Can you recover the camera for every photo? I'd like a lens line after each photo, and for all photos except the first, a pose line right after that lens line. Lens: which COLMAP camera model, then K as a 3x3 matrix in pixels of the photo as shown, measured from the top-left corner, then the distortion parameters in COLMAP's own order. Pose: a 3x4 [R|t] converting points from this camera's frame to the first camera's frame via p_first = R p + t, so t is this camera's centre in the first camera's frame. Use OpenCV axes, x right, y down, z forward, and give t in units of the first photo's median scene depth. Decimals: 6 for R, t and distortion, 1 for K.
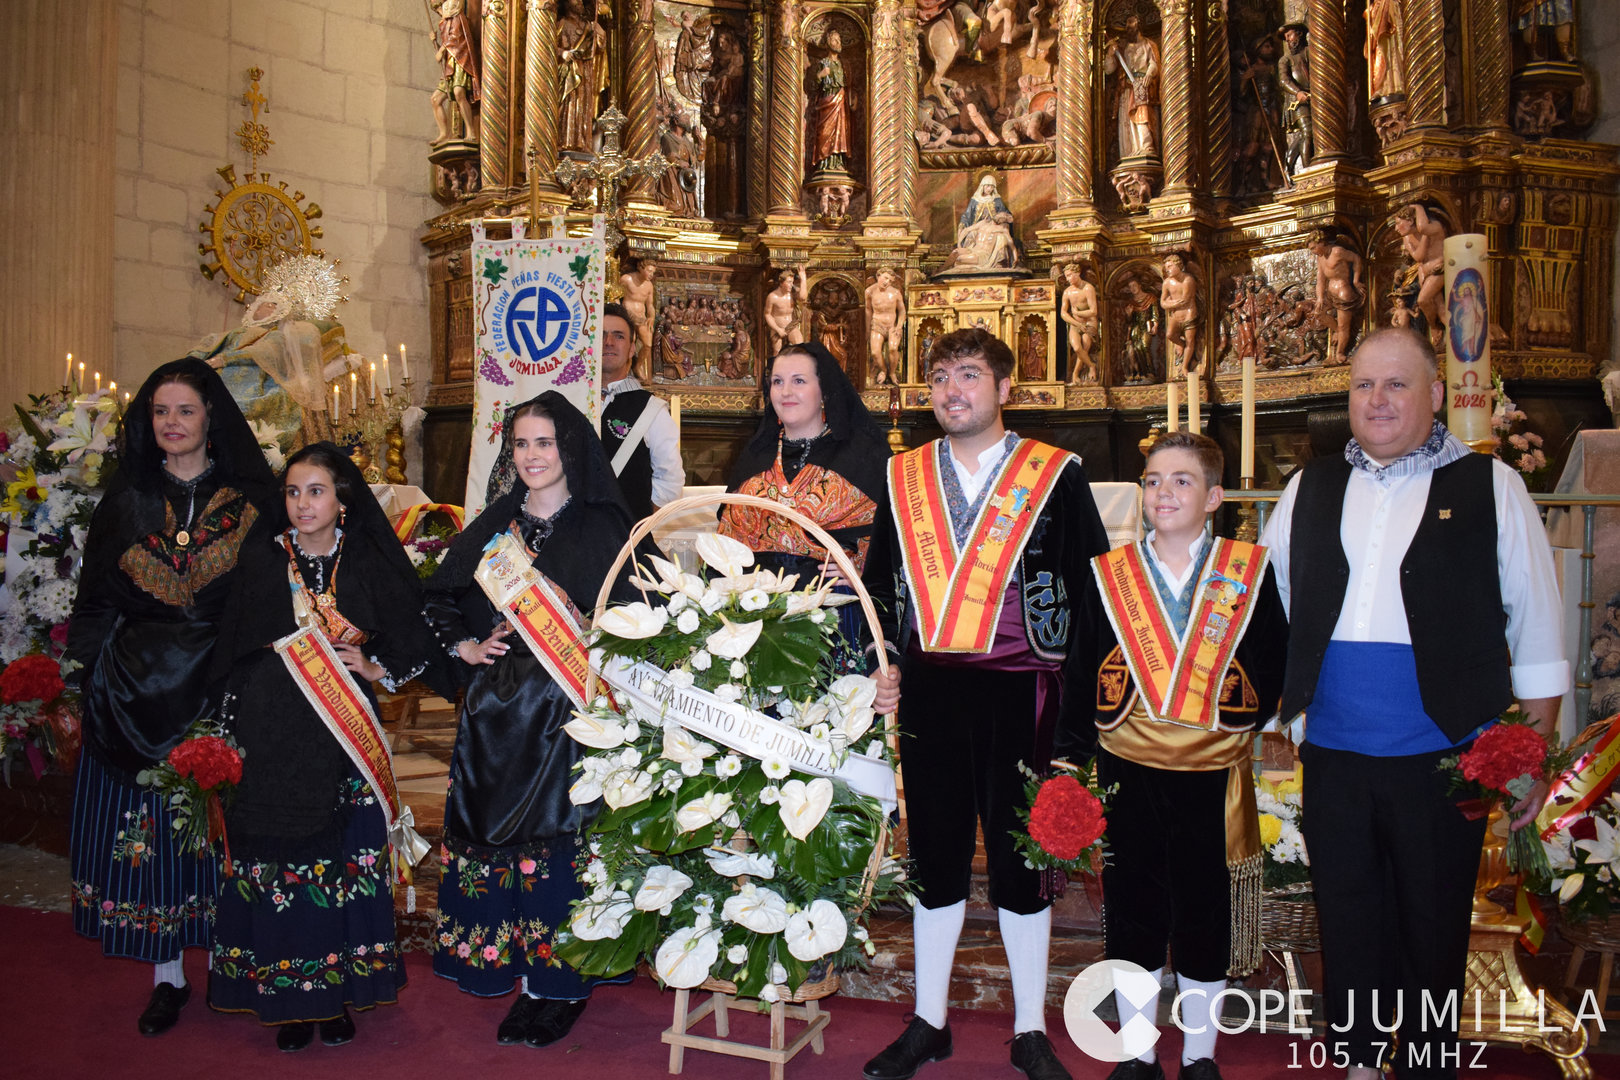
lens RADIAL K [[1360.2, 0, 822.7], [0, 1360.2, 535.7], [0, 0, 1]] dist [-0.099656, 0.023962]
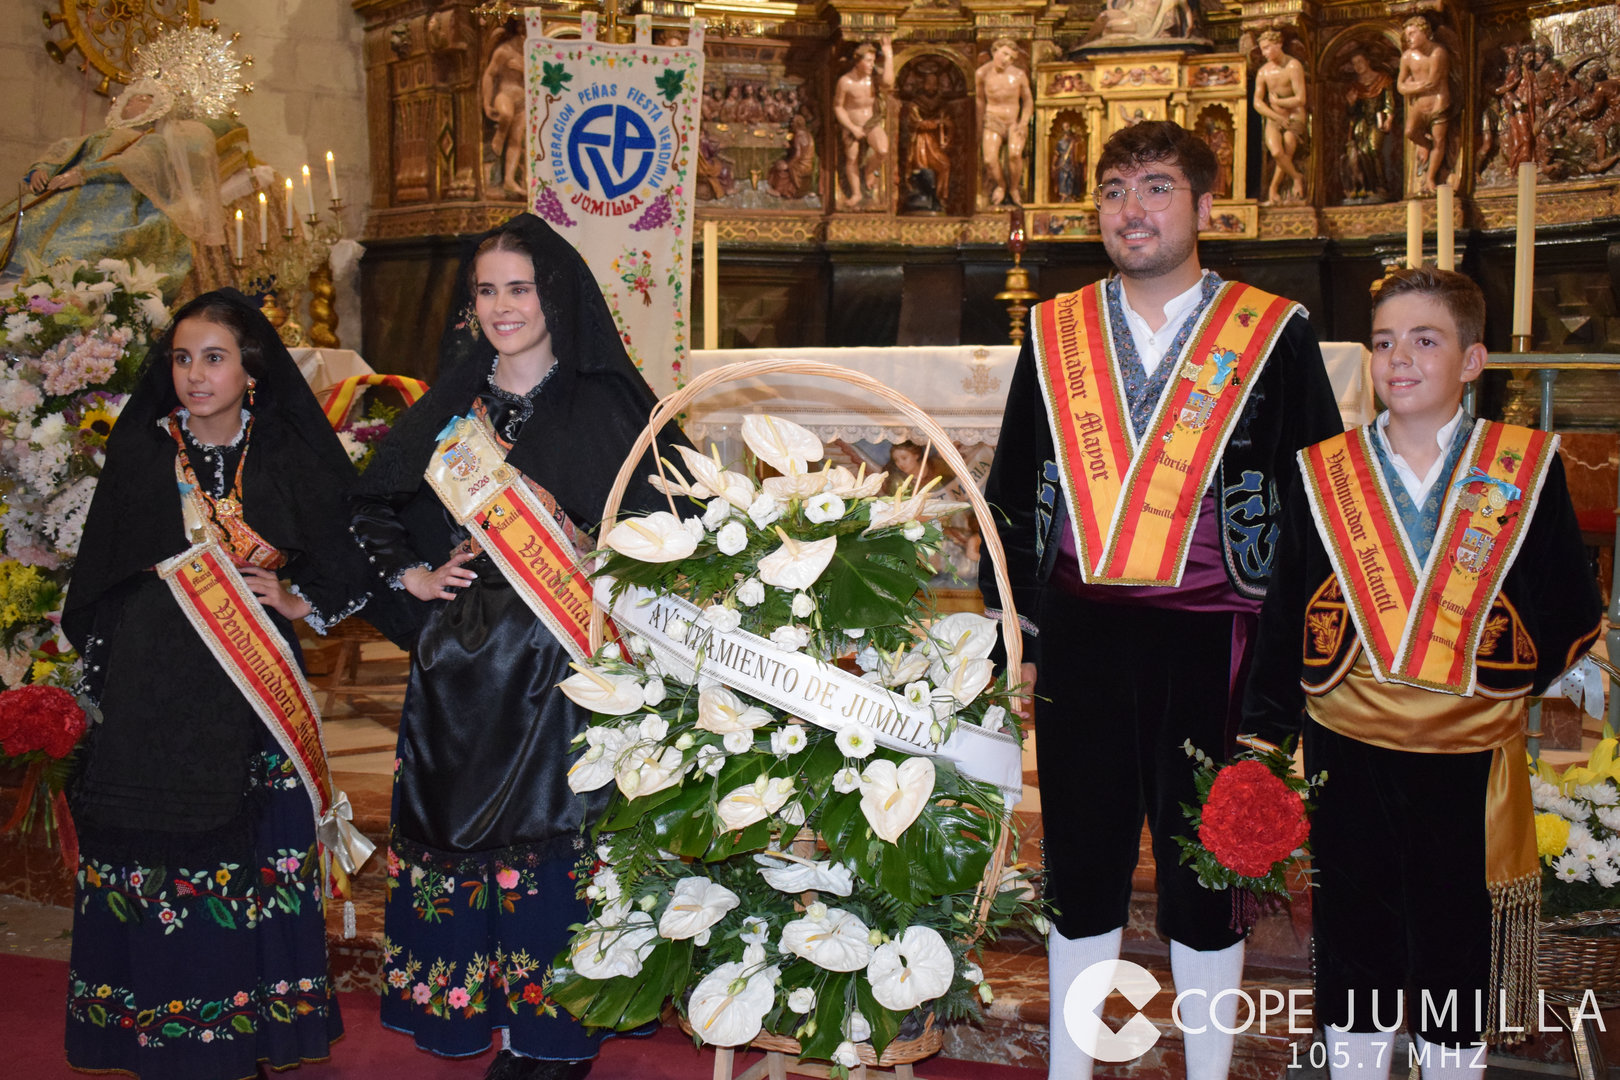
lens RADIAL K [[1875.8, 0, 827.5], [0, 1875.8, 547.5], [0, 0, 1]] dist [-0.061320, 0.000000]
pose [[0.998953, 0.001940, -0.045701, -0.001083], [0.001201, 0.997643, 0.068605, 0.000251], [0.045727, -0.068588, 0.996597, 0.005956]]
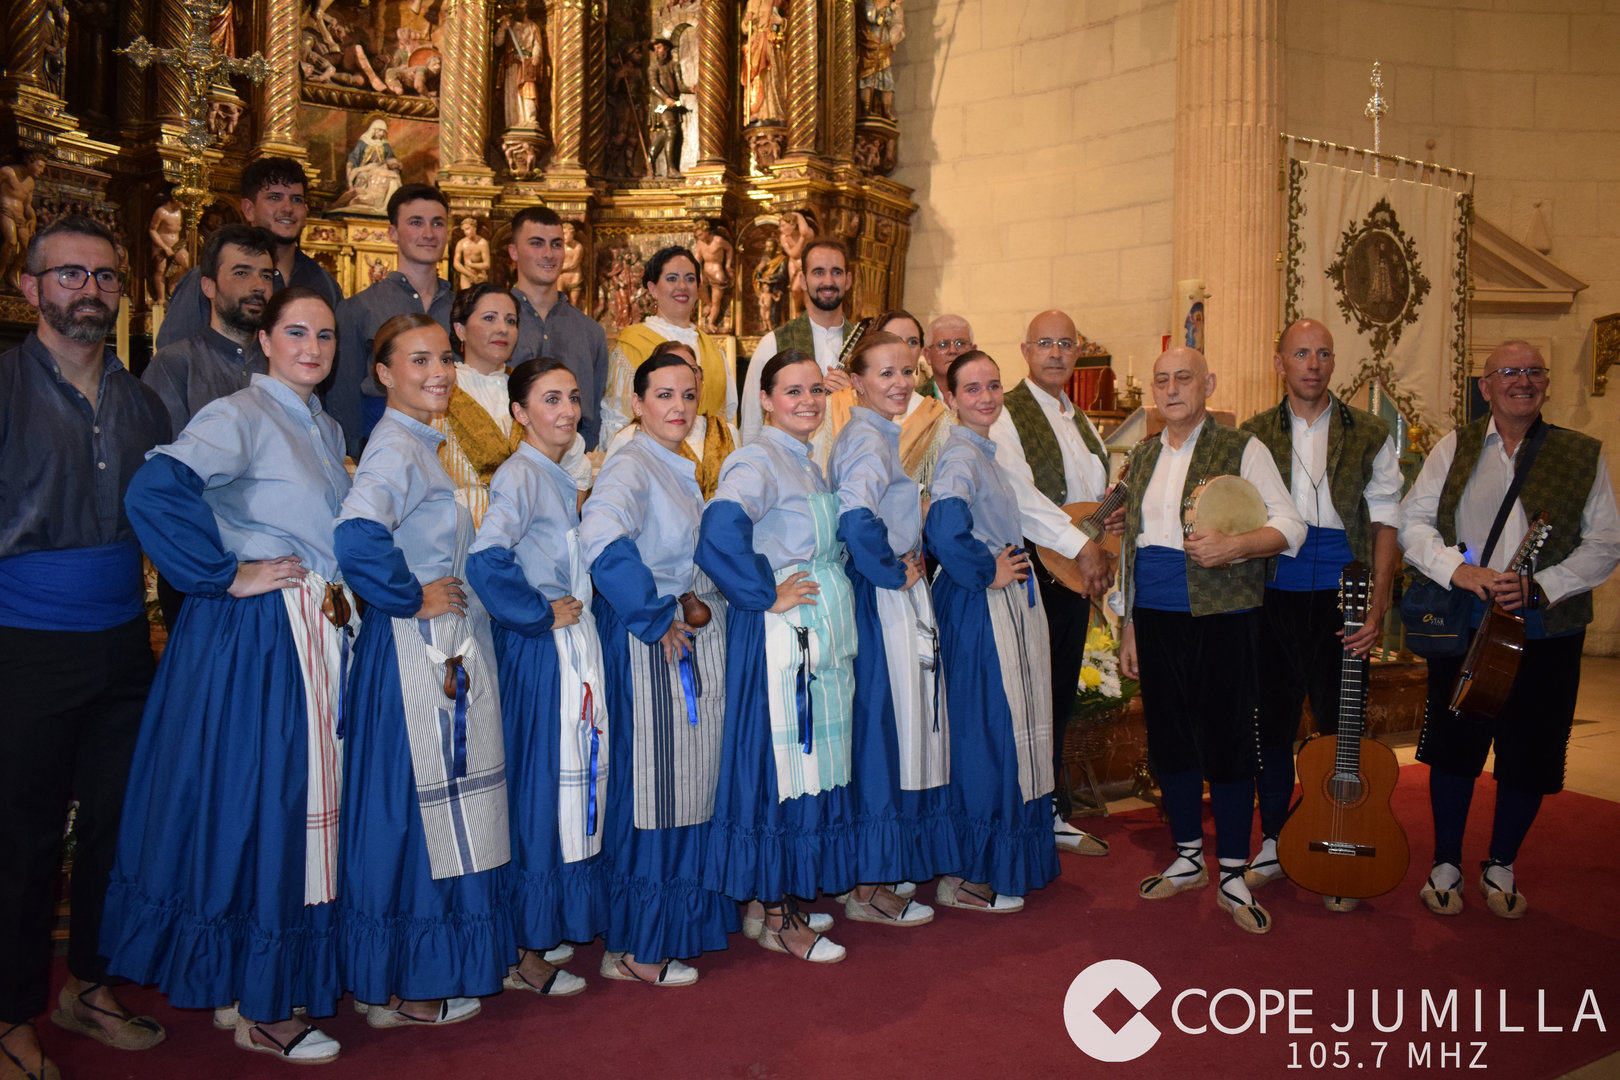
lens RADIAL K [[1276.6, 0, 819.3], [0, 1276.6, 526.6], [0, 0, 1]] dist [-0.103462, 0.021220]
pose [[0.731460, -0.019163, 0.681615, -0.295417], [-0.008420, 0.999275, 0.037130, 0.003298], [-0.681832, -0.032898, 0.730768, 0.074116]]
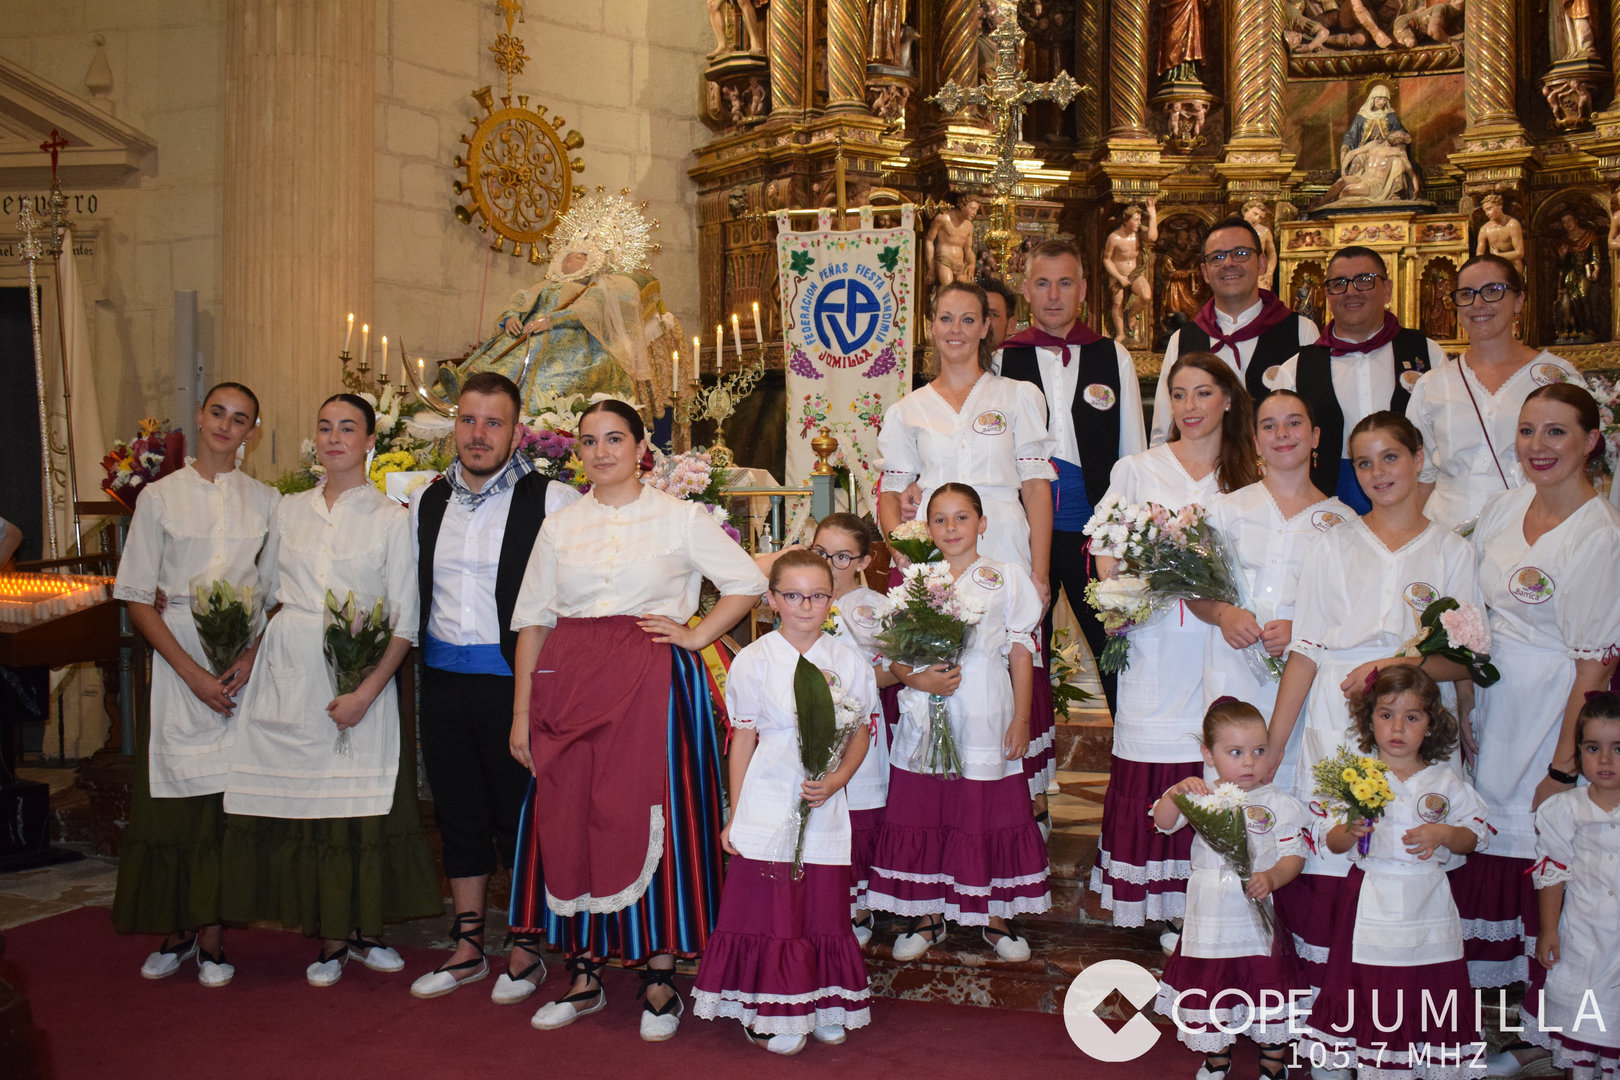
lens RADIAL K [[1731.9, 0, 804.3], [0, 1731.9, 539.4], [0, 0, 1]] dist [-0.070158, 0.000000]
pose [[0.994842, 0.003928, -0.101356, -0.120675], [-0.003246, 0.999971, 0.006896, -0.000198], [0.101380, -0.006532, 0.994826, -0.060948]]
